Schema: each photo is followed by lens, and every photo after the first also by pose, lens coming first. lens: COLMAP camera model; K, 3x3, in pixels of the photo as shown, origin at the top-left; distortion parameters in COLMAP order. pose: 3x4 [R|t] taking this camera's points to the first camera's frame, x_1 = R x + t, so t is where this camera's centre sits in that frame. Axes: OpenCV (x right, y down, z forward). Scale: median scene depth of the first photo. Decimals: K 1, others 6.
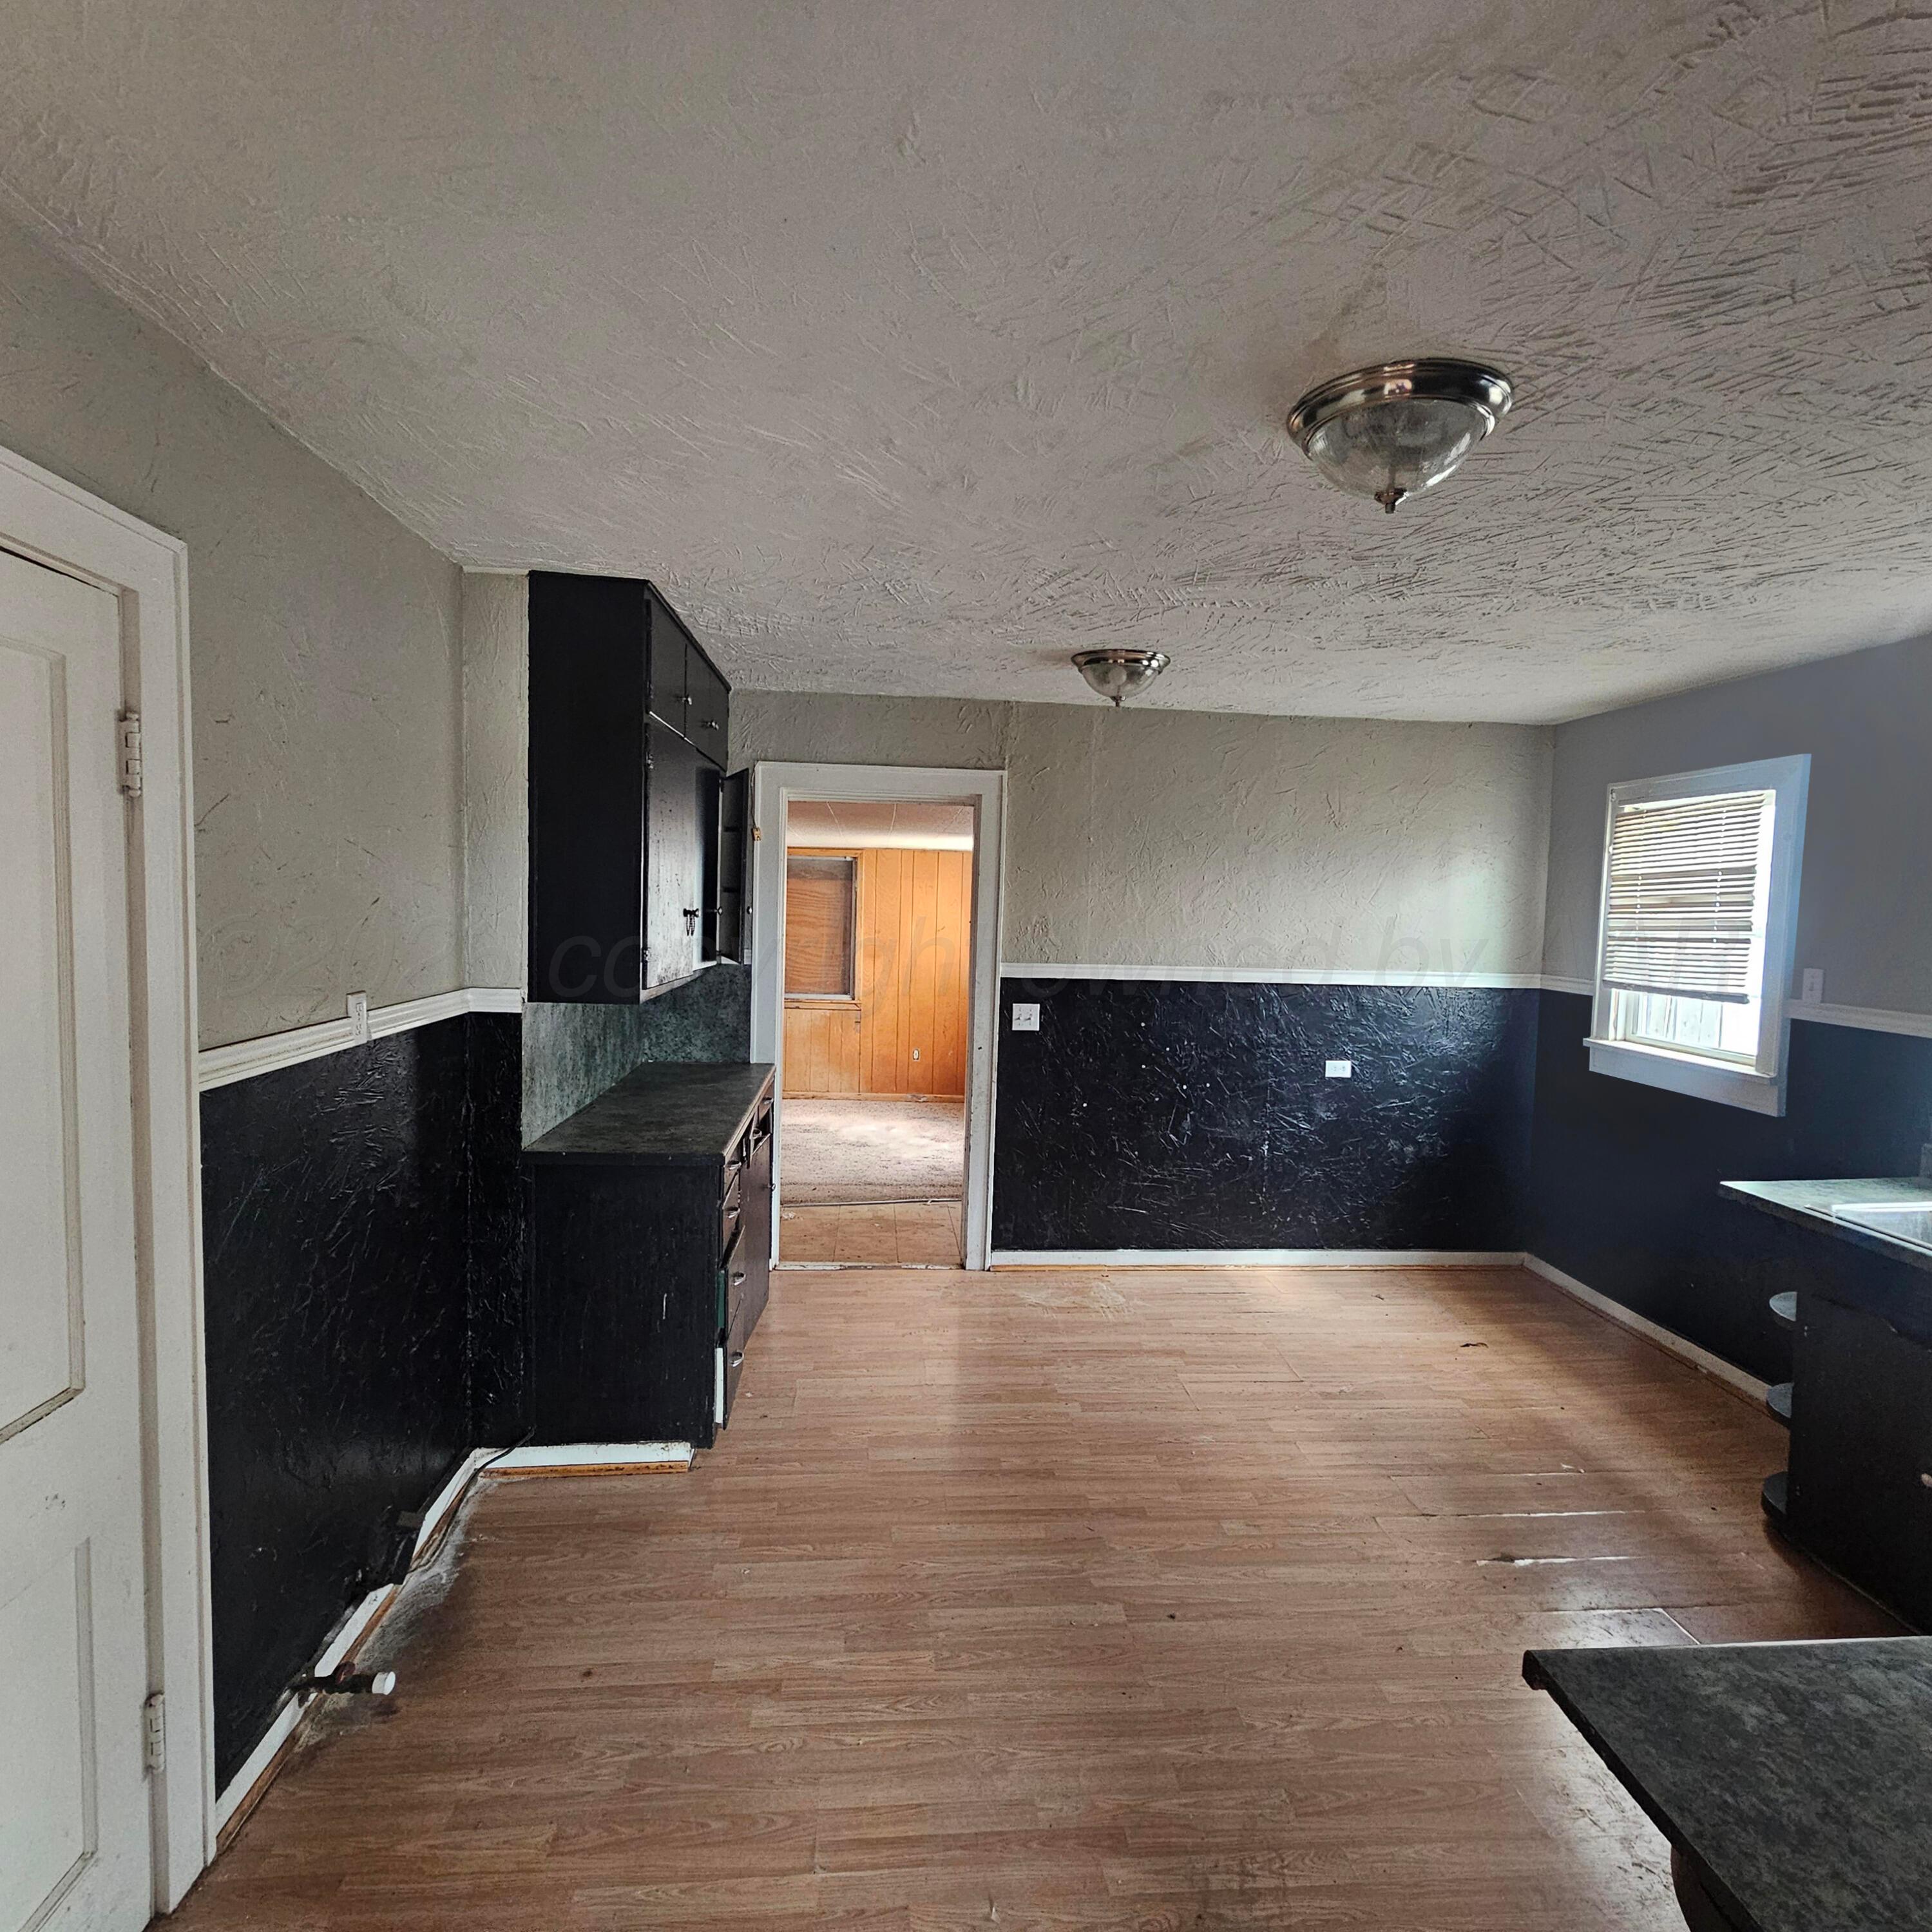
lens RADIAL K [[1060.2, 0, 962.5], [0, 1060.2, 963.0], [0, 0, 1]] dist [-0.006143, 0.003941]
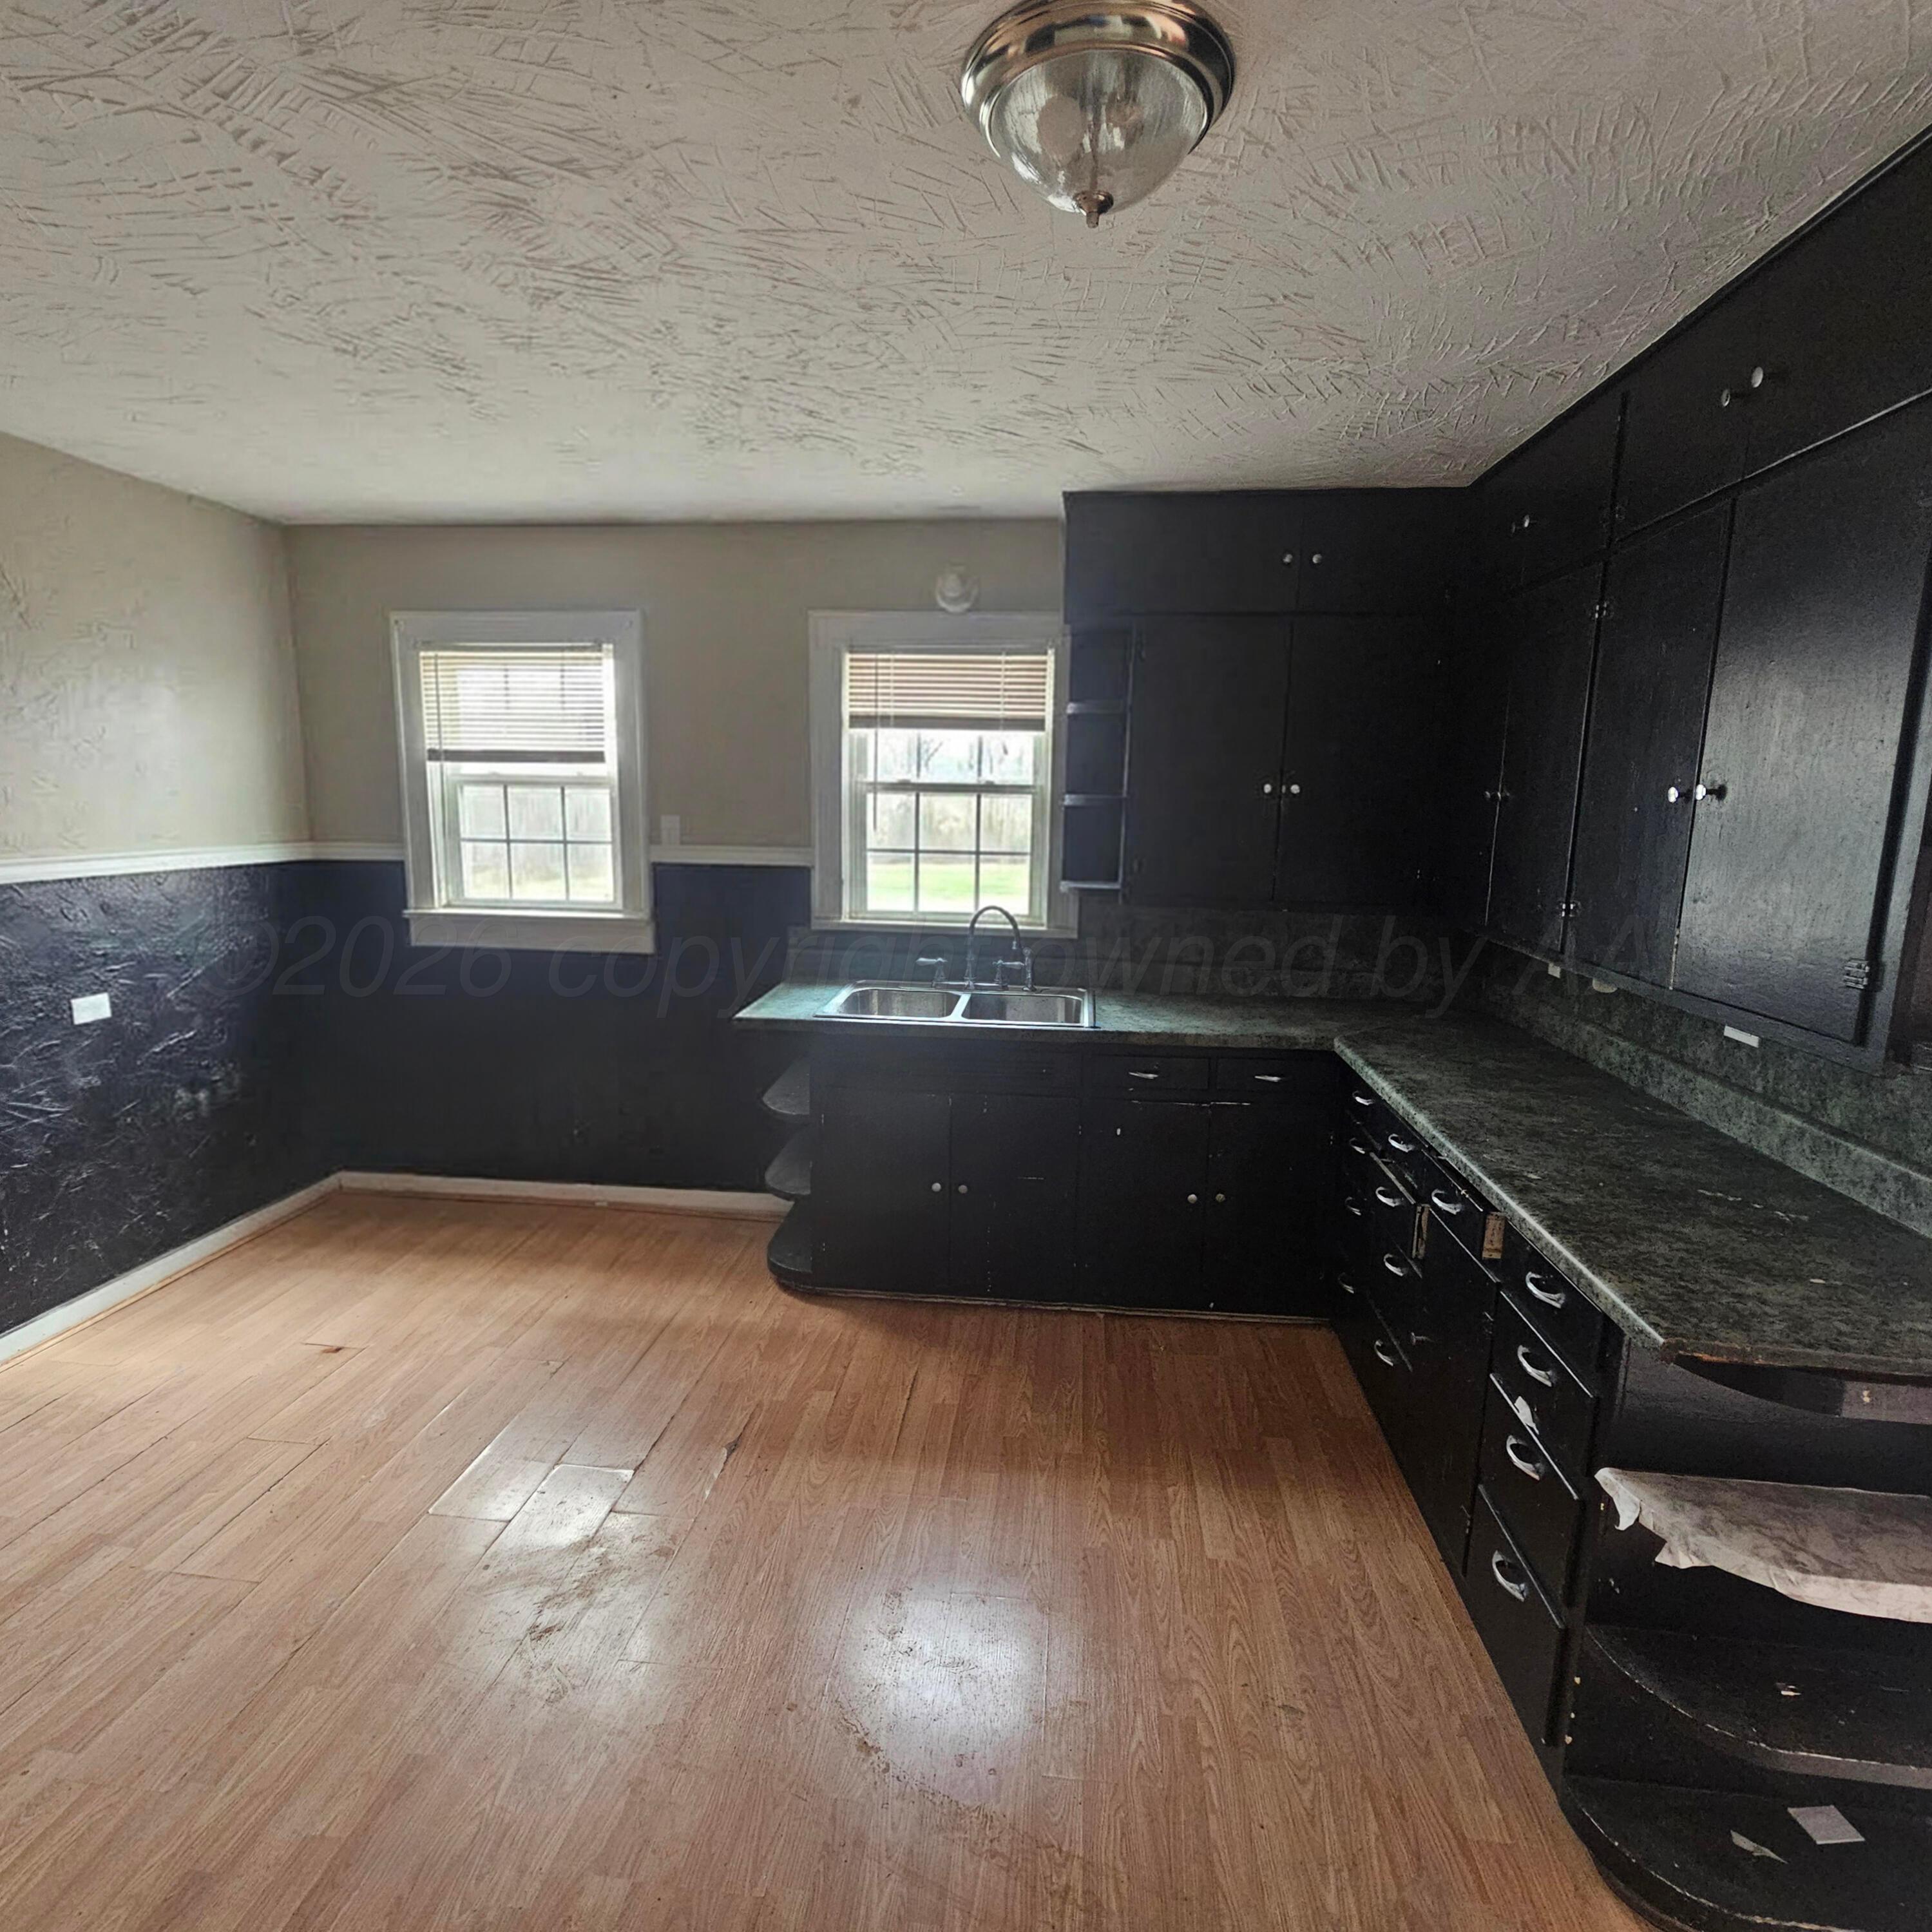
lens RADIAL K [[1060.2, 0, 961.9], [0, 1060.2, 967.7], [0, 0, 1]] dist [-0.006143, 0.003941]
pose [[0.185684, -0.180447, 0.965899, -0.193309], [0.049188, 0.983468, 0.174273, -0.013030], [-0.981378, 0.015151, 0.191490, 0.400422]]
